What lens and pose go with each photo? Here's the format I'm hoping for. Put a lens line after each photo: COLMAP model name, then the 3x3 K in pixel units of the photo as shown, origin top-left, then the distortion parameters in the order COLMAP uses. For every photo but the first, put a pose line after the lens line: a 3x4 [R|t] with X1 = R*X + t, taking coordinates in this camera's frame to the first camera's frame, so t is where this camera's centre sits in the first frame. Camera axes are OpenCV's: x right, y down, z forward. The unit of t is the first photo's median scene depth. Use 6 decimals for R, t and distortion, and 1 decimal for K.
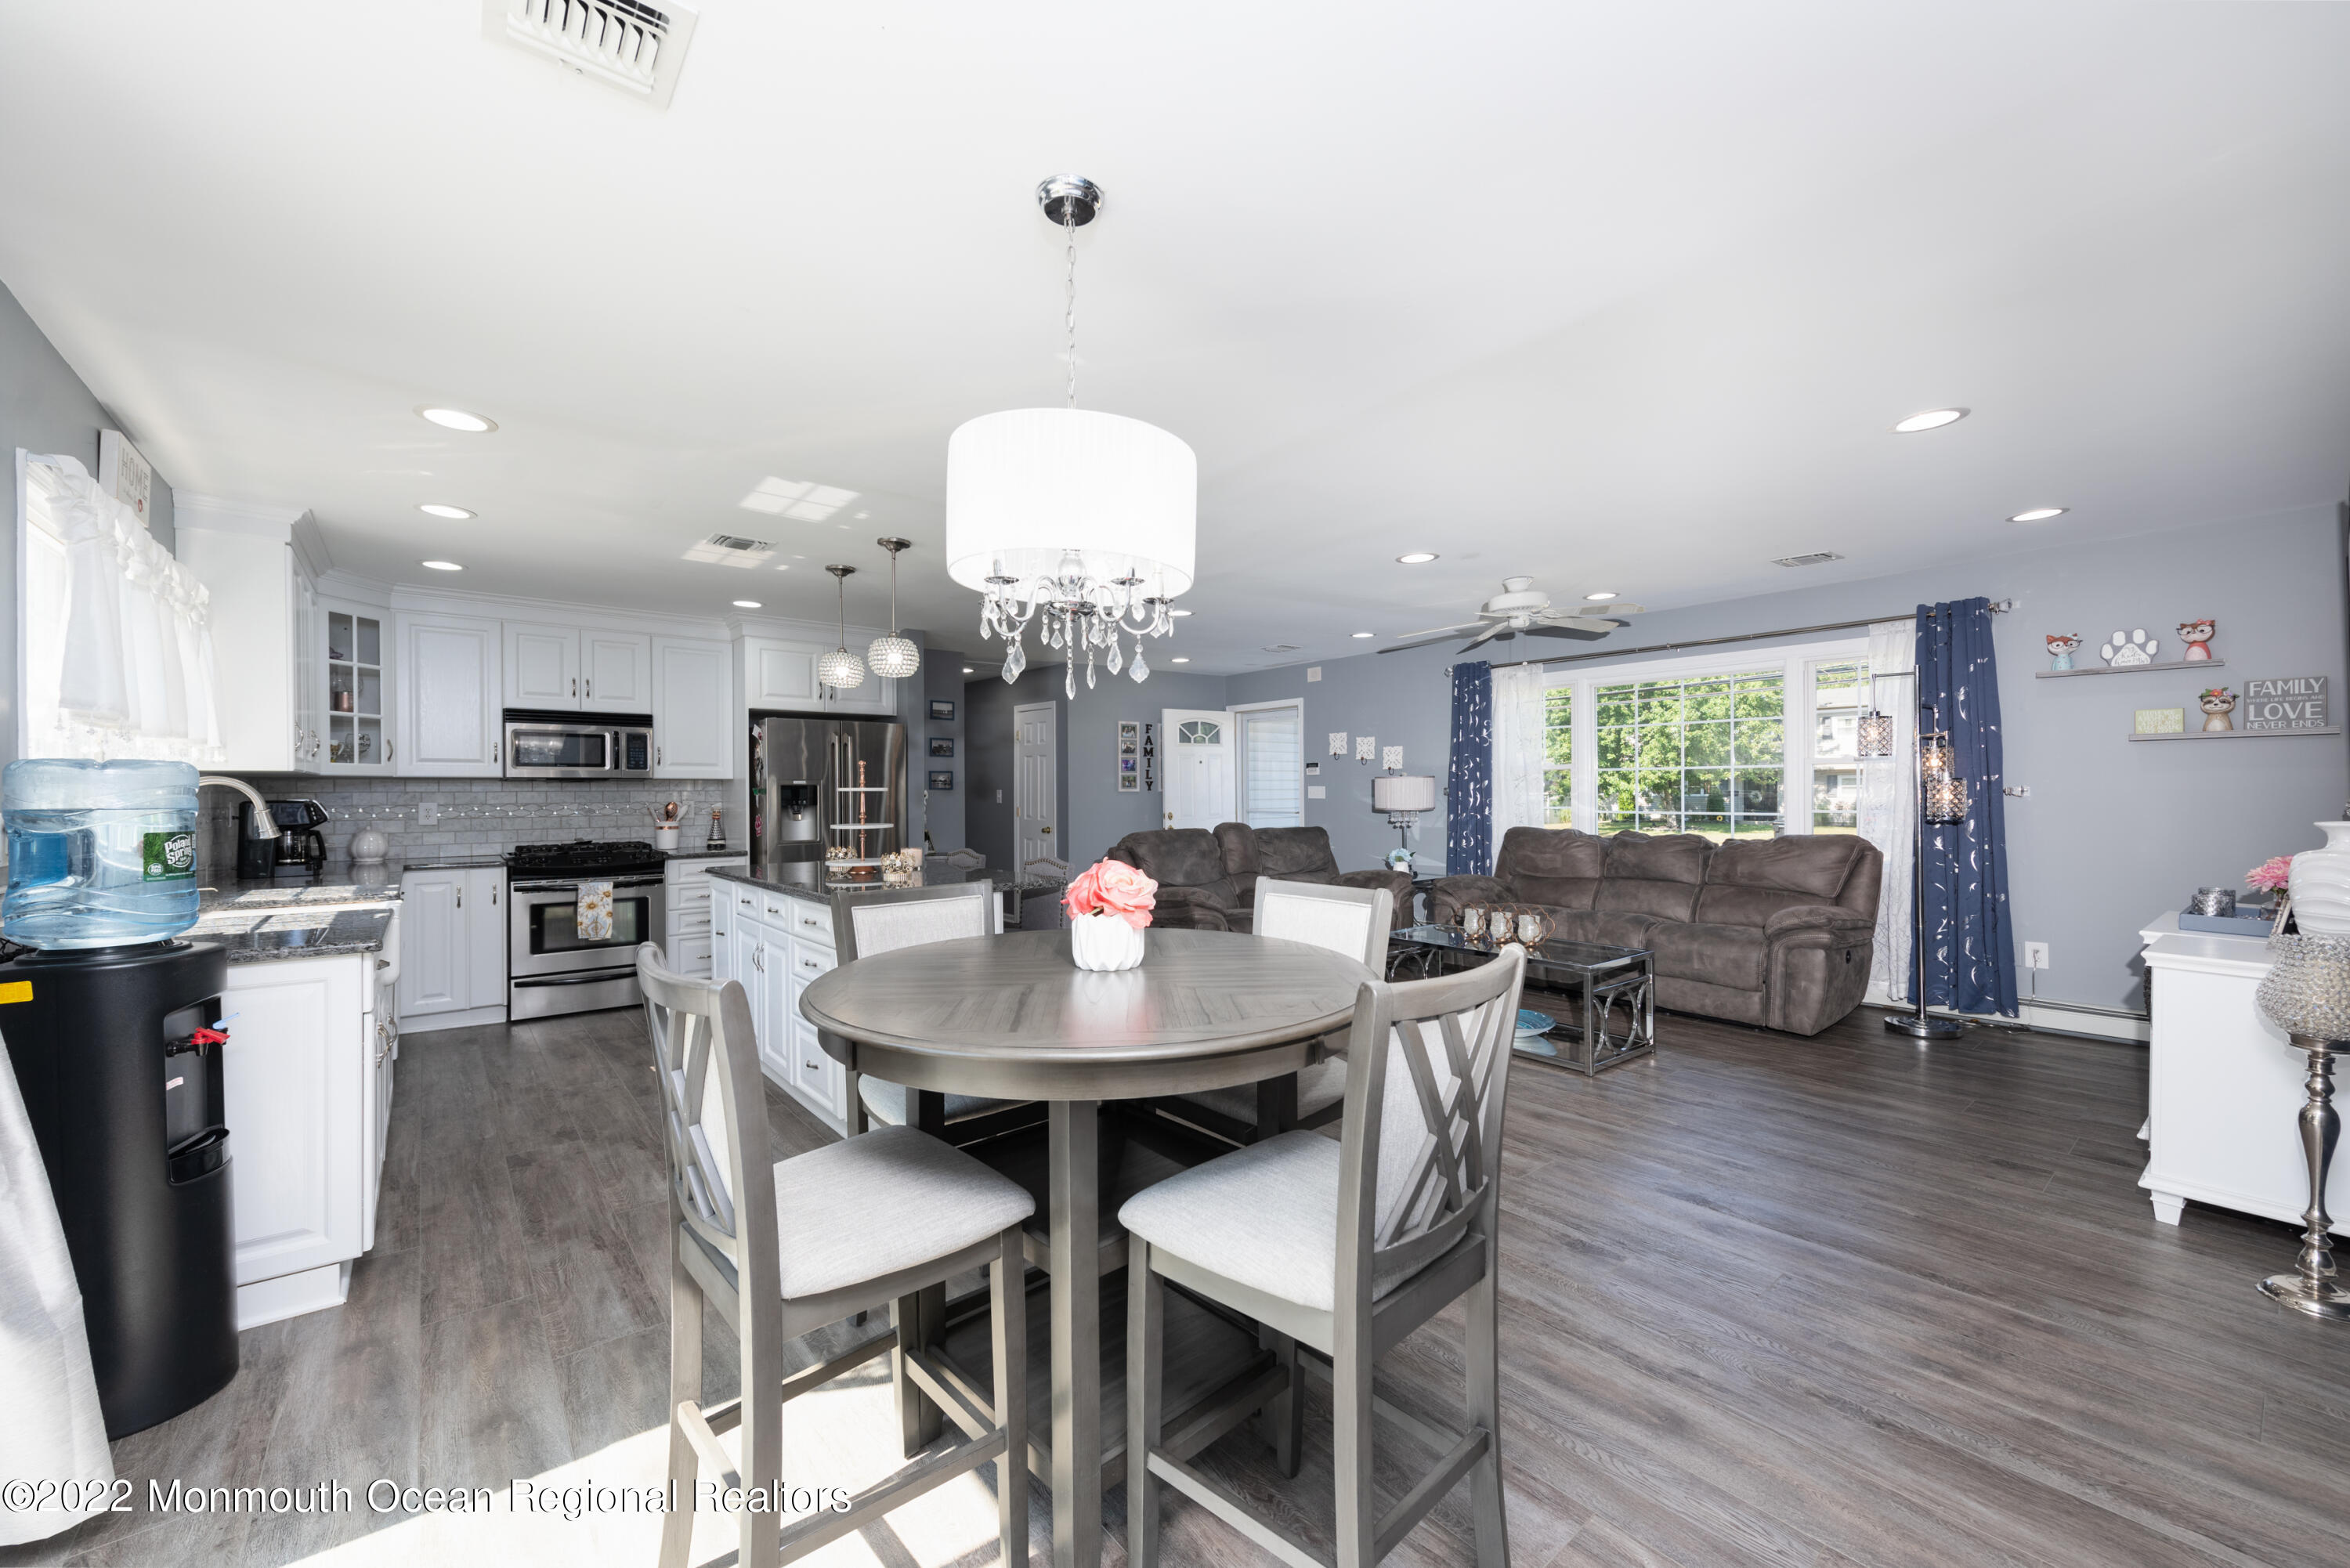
lens RADIAL K [[918.6, 0, 1156.1], [0, 918.6, 787.8], [0, 0, 1]] dist [0.005864, -0.001501]
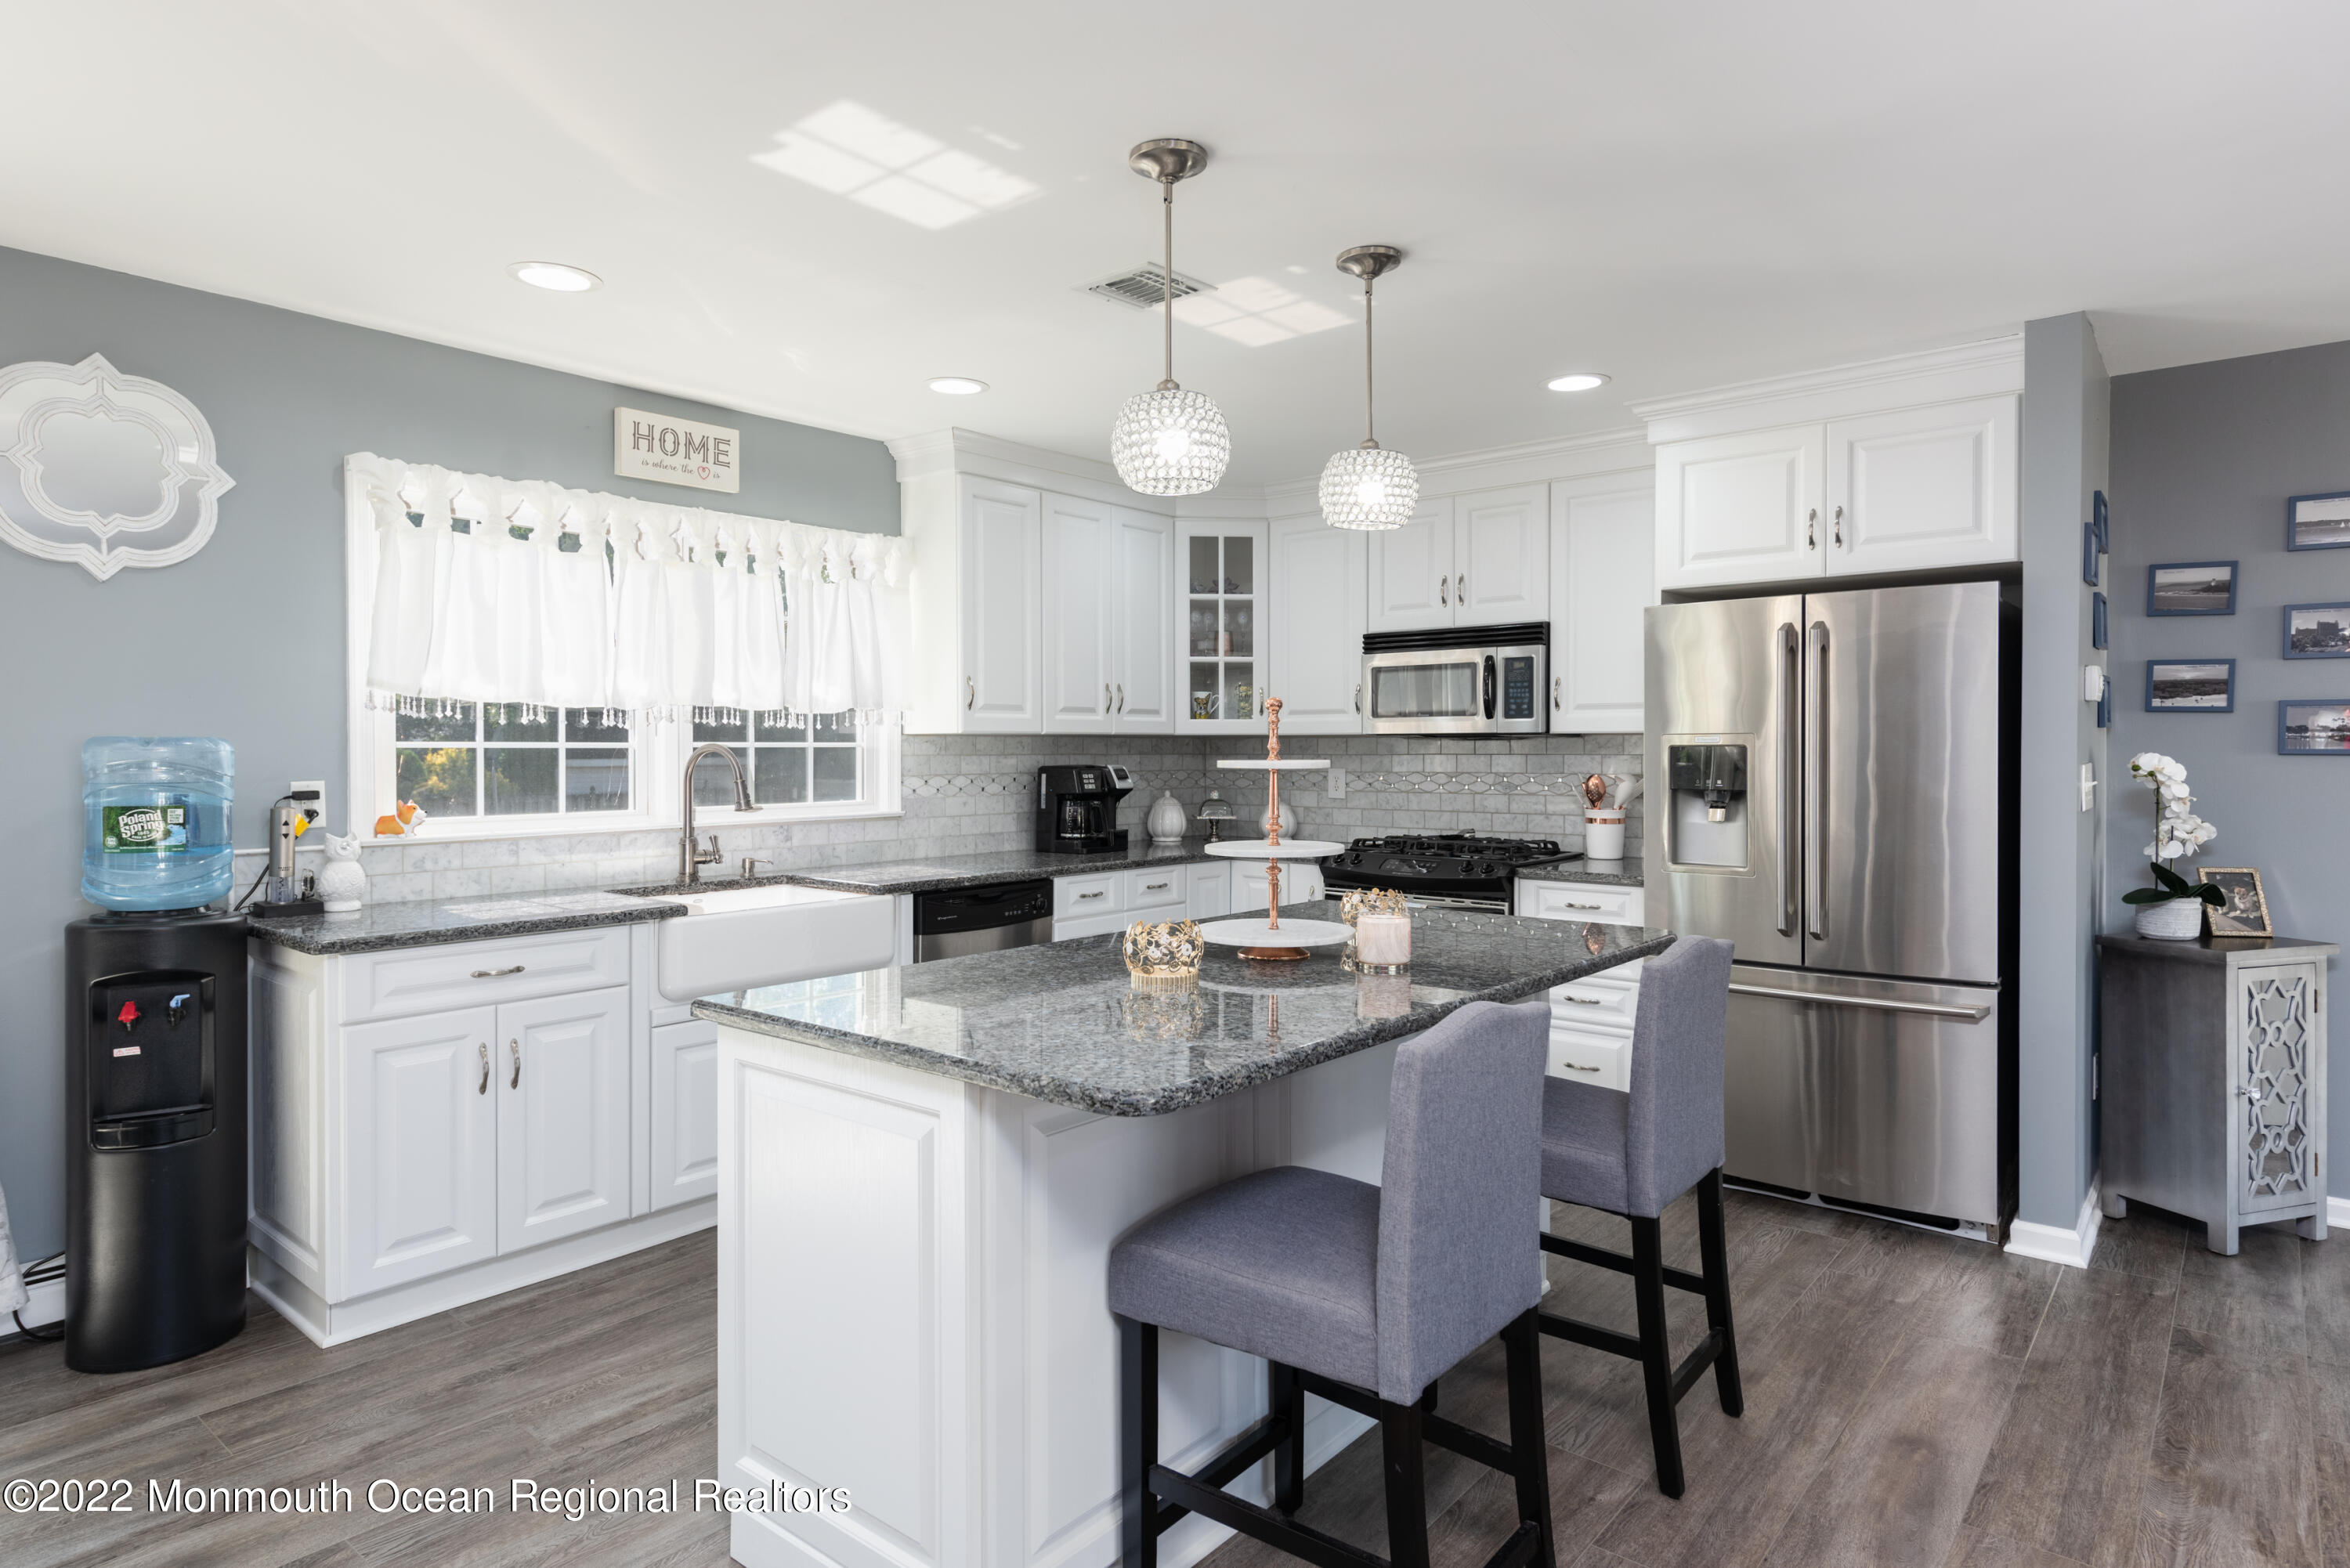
lens RADIAL K [[1278.7, 0, 1184.6], [0, 1278.7, 755.2], [0, 0, 1]] dist [0.020642, -0.003992]
pose [[0.198314, 0.009276, -0.980095, 0.169816], [0.005336, 0.999930, 0.010544, -0.005256], [0.980124, -0.007321, 0.198251, 0.546697]]
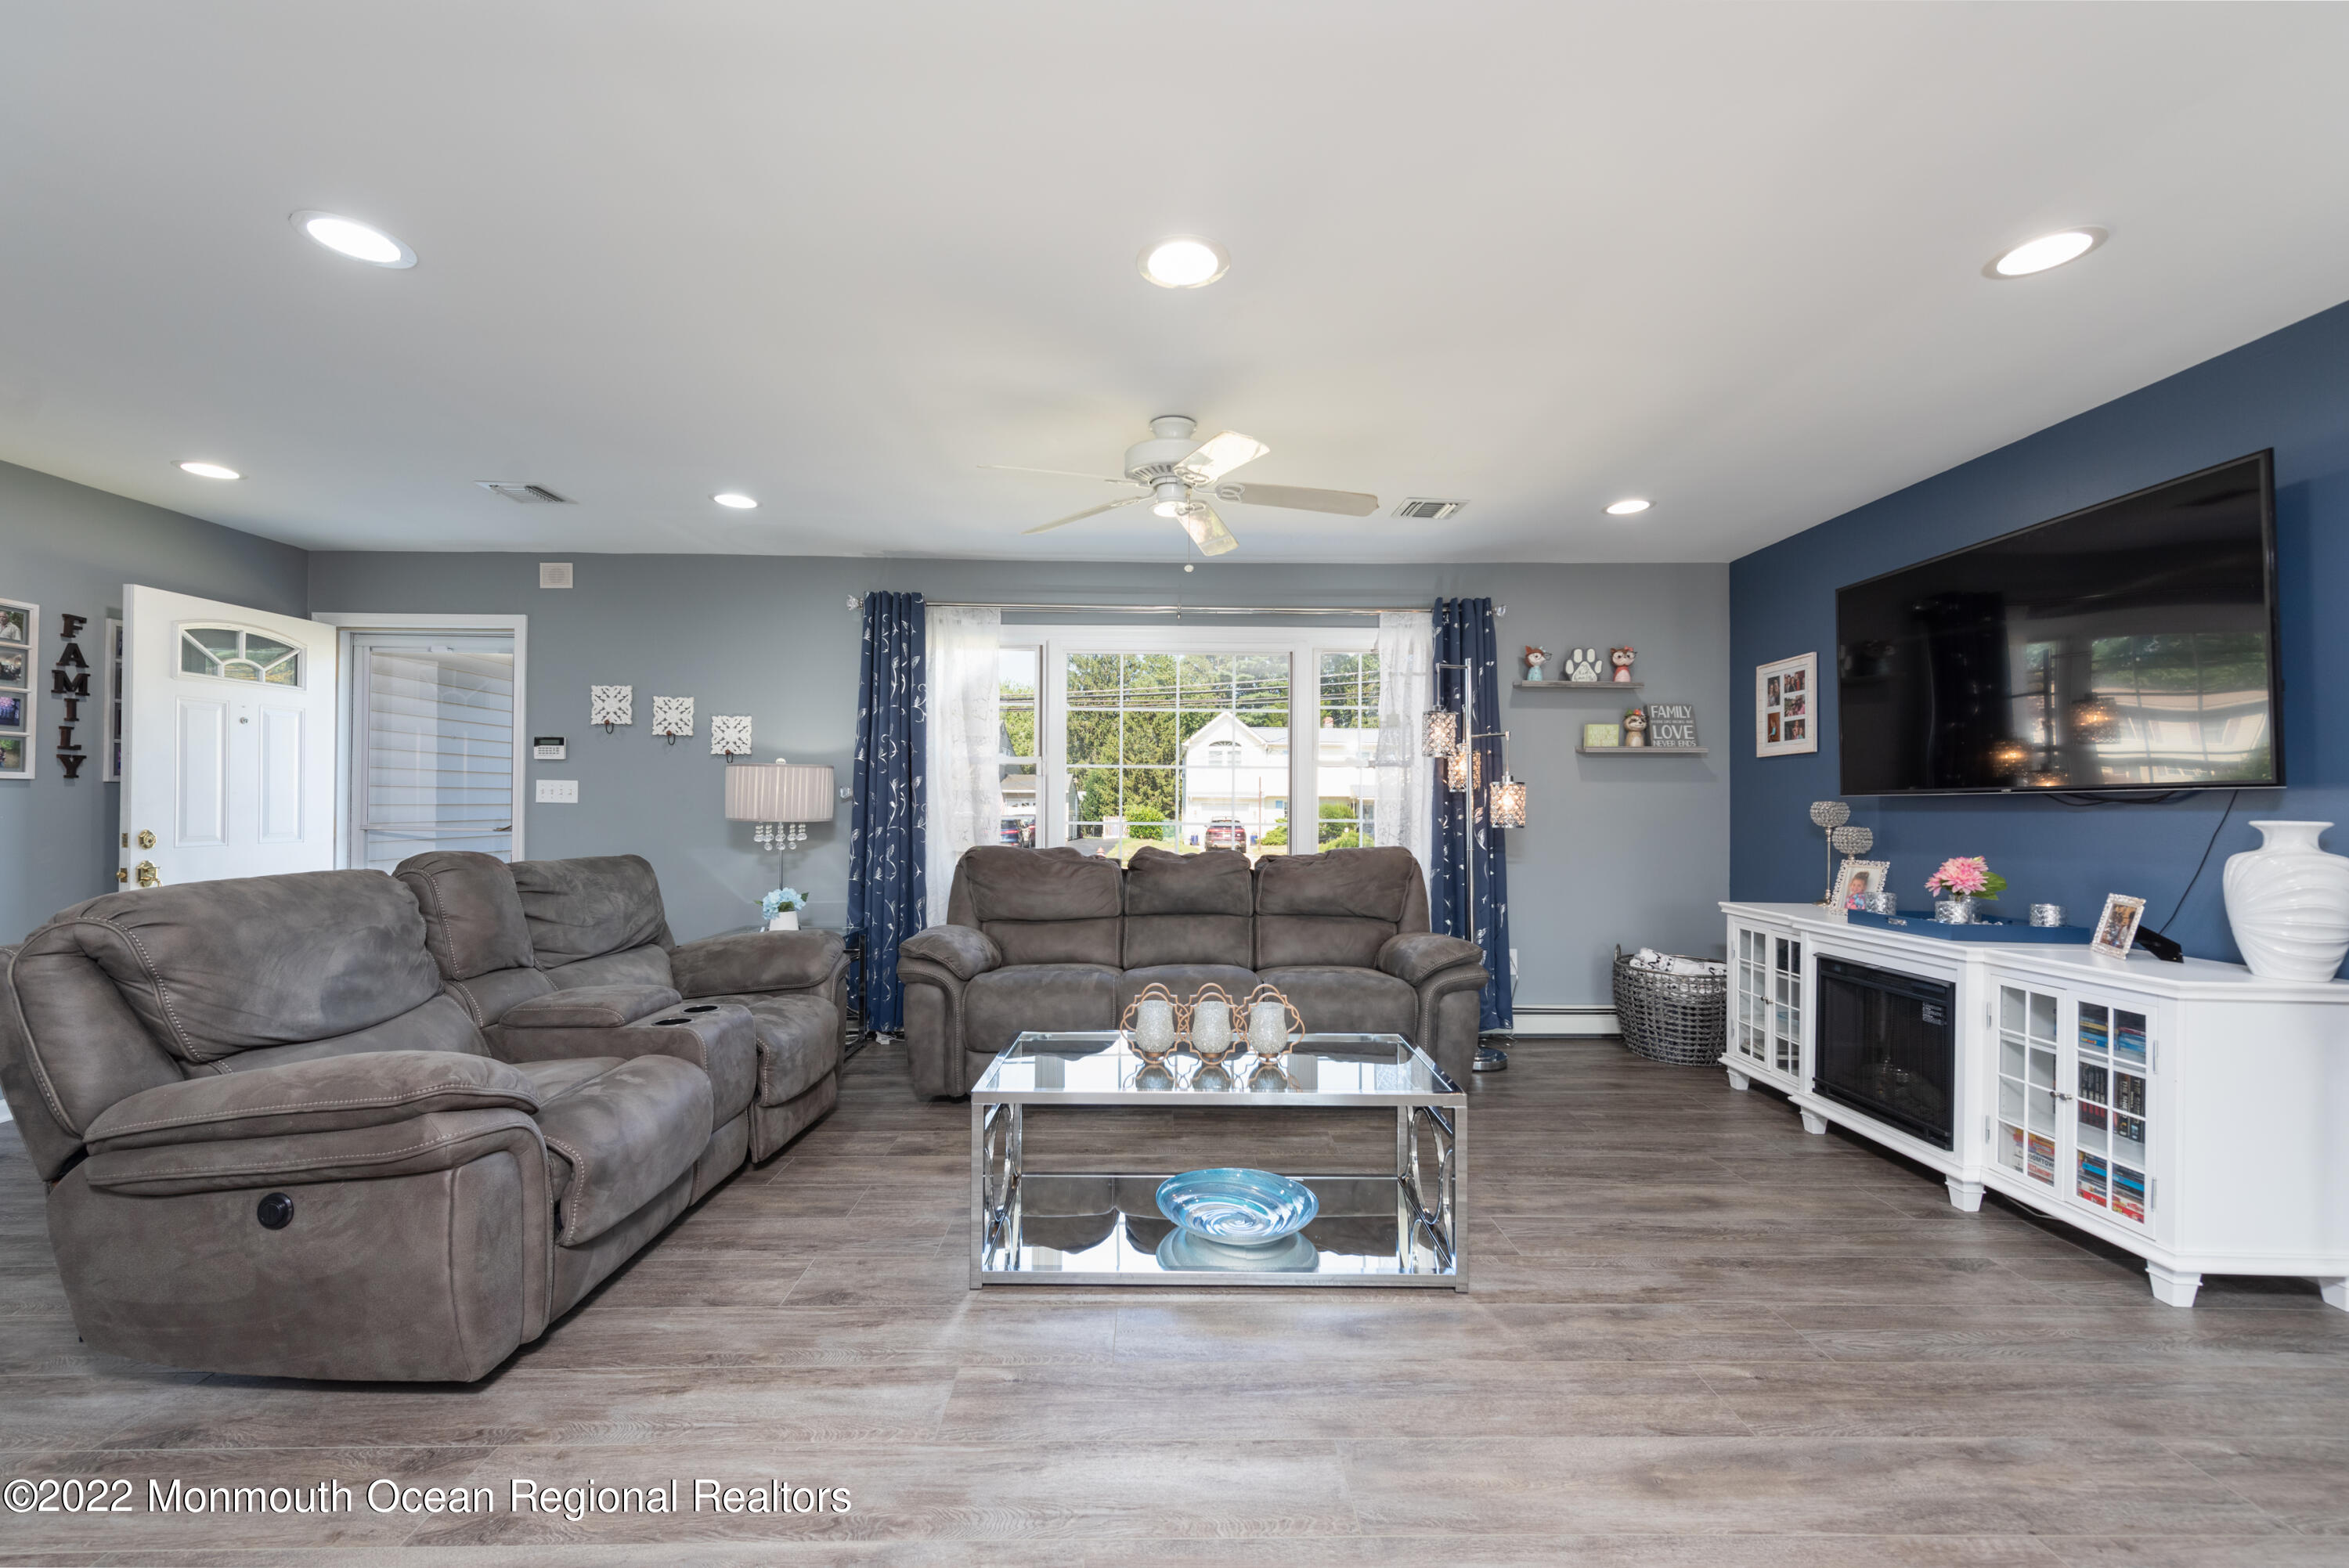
lens RADIAL K [[918.2, 0, 1170.5], [0, 918.2, 798.6], [0, 0, 1]] dist [0.005864, -0.001501]
pose [[0.606155, 0.018618, 0.795129, -0.048803], [-0.013520, 0.999823, -0.013104, 0.014310], [-0.795232, -0.002808, 0.606299, 0.469093]]
